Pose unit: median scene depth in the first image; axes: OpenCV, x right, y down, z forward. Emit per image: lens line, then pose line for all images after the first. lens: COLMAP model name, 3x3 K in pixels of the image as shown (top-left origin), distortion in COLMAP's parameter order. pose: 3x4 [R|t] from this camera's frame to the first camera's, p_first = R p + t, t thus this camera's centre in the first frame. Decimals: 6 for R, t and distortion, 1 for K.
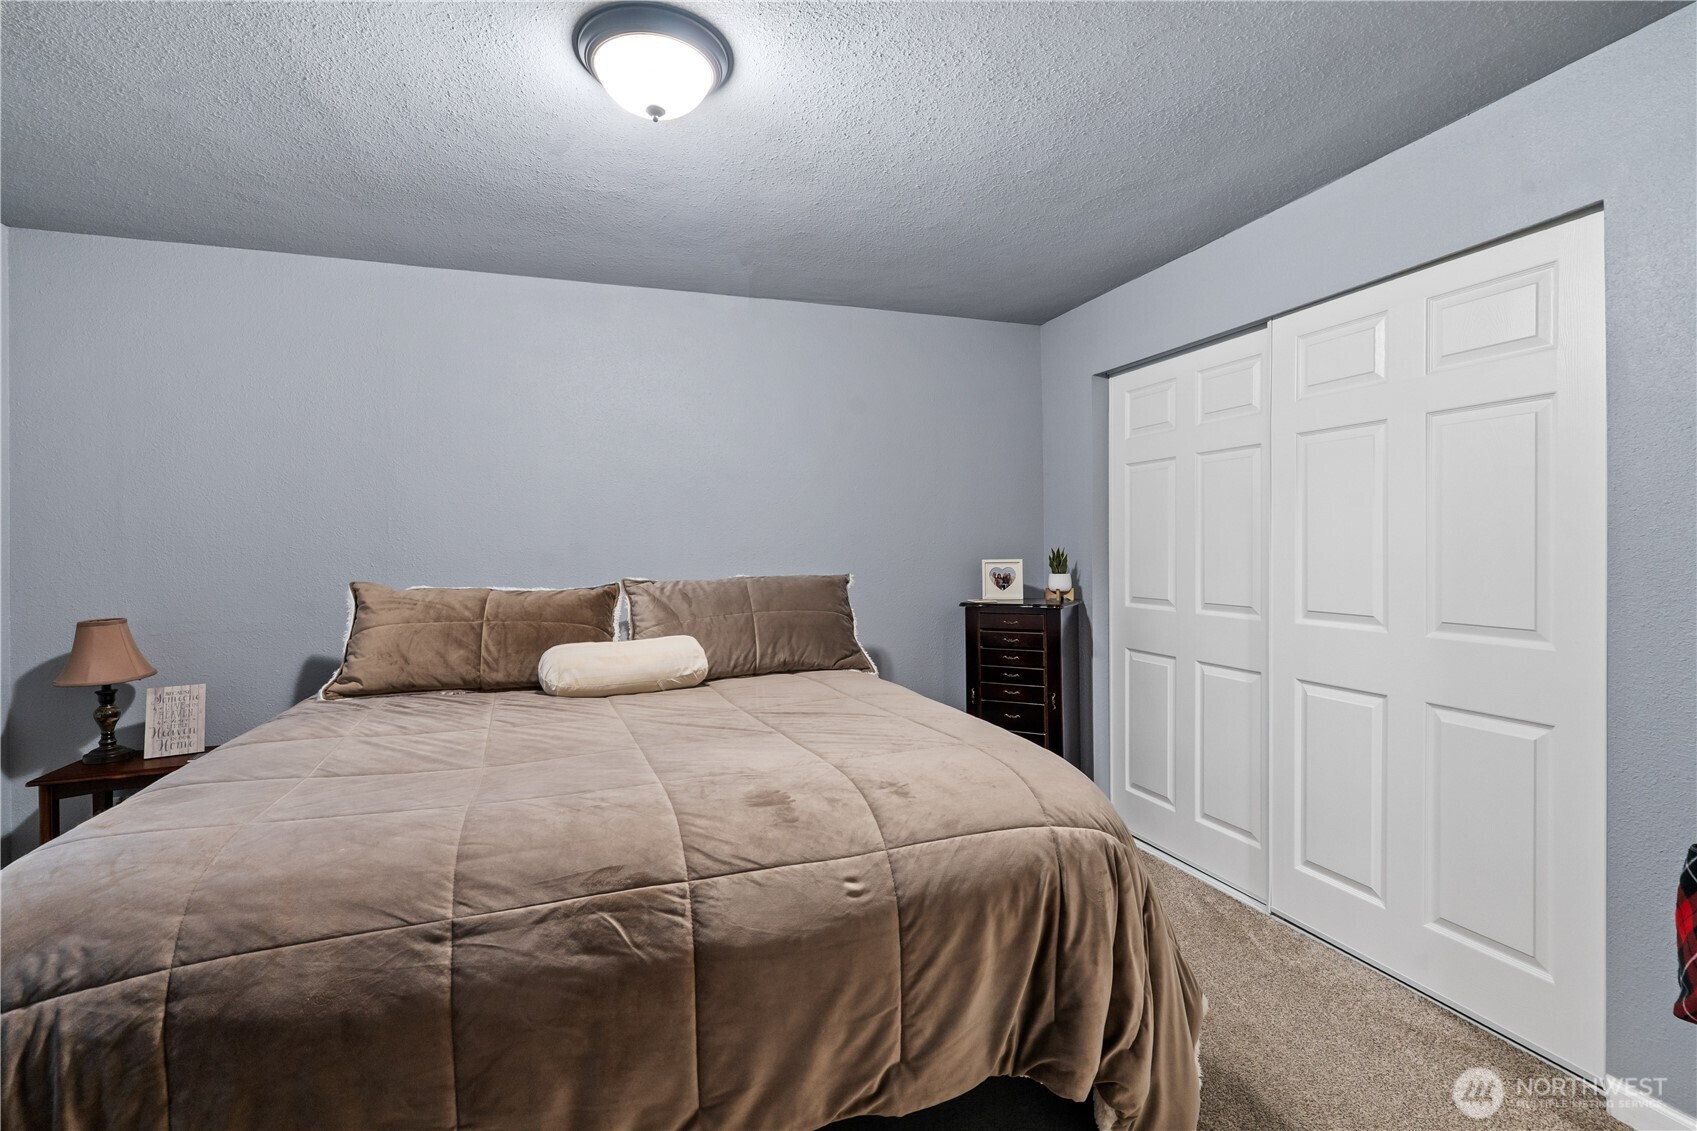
lens RADIAL K [[772.7, 0, 836.3], [0, 772.7, 551.4], [0, 0, 1]] dist [-0.003895, 0.000655]
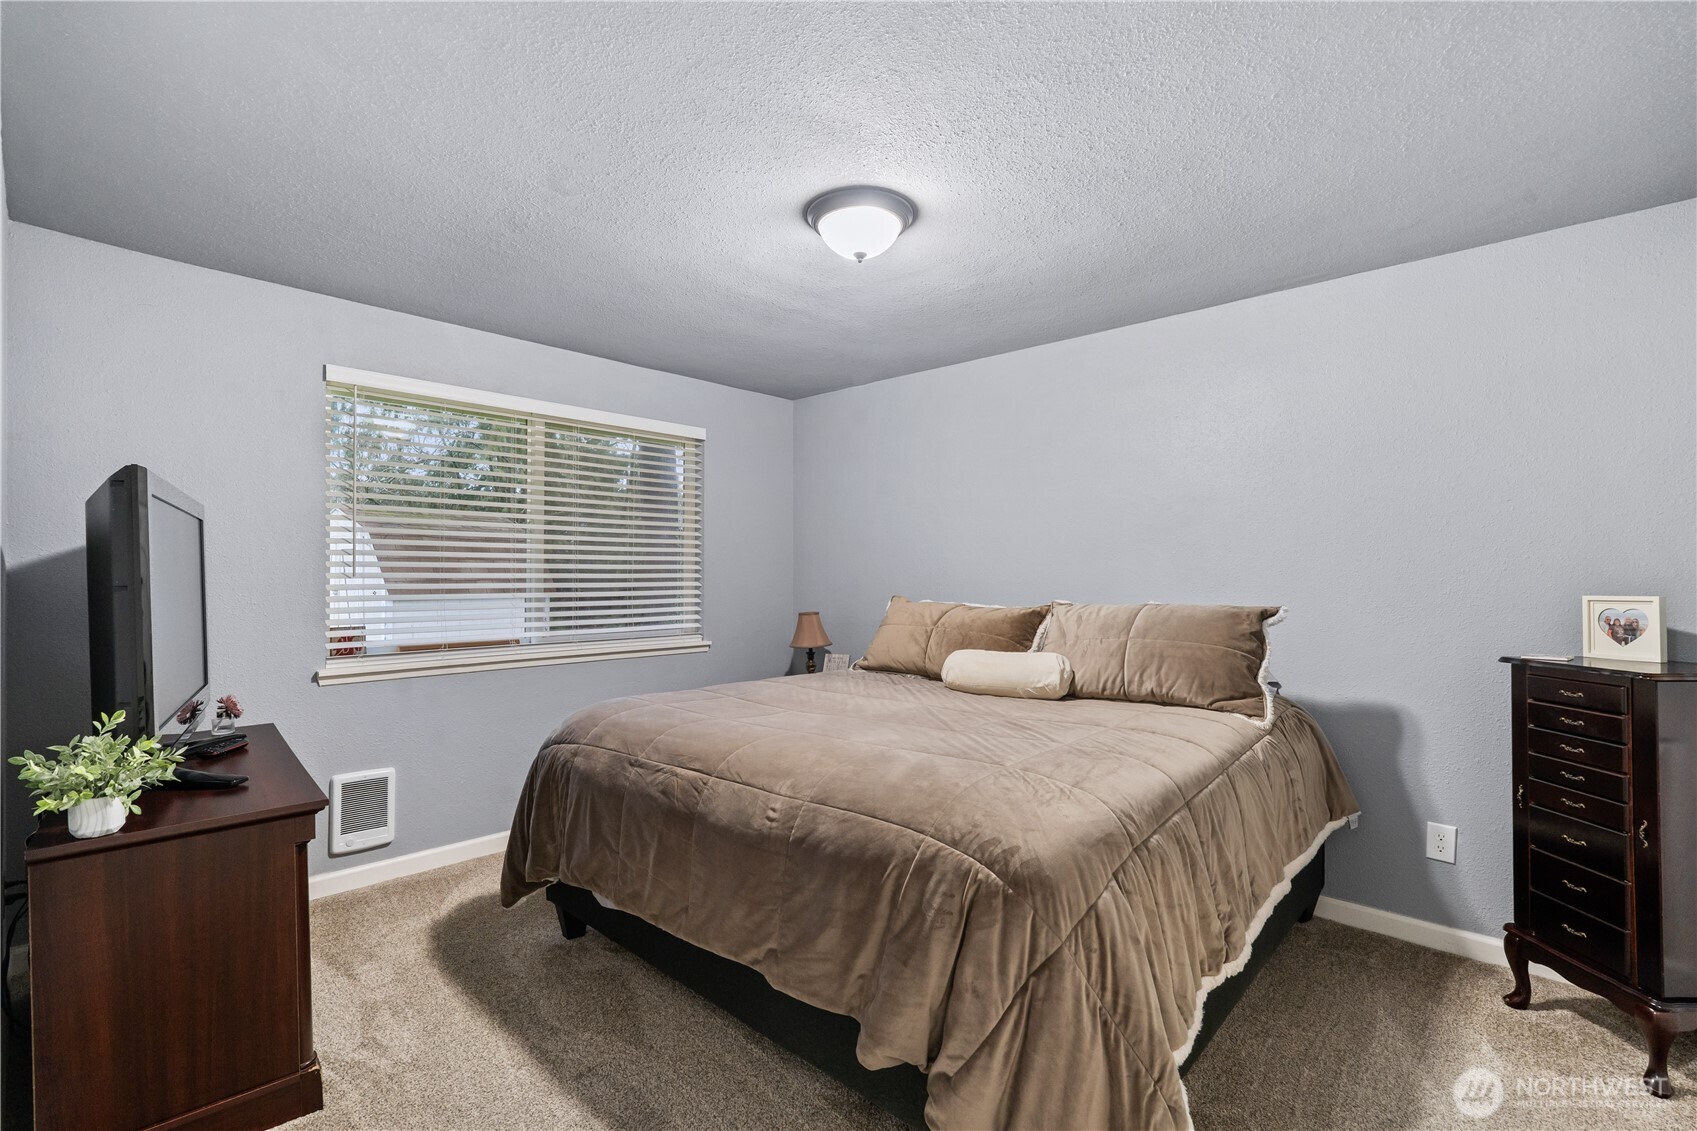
lens RADIAL K [[766.0, 0, 849.3], [0, 766.0, 584.2], [0, 0, 1]] dist [0.000634, 0.000244]
pose [[0.483972, 0.017864, -0.874901, 1.142950], [-0.009850, 0.999839, 0.014966, -0.005814], [0.875028, 0.001374, 0.484071, 0.395108]]
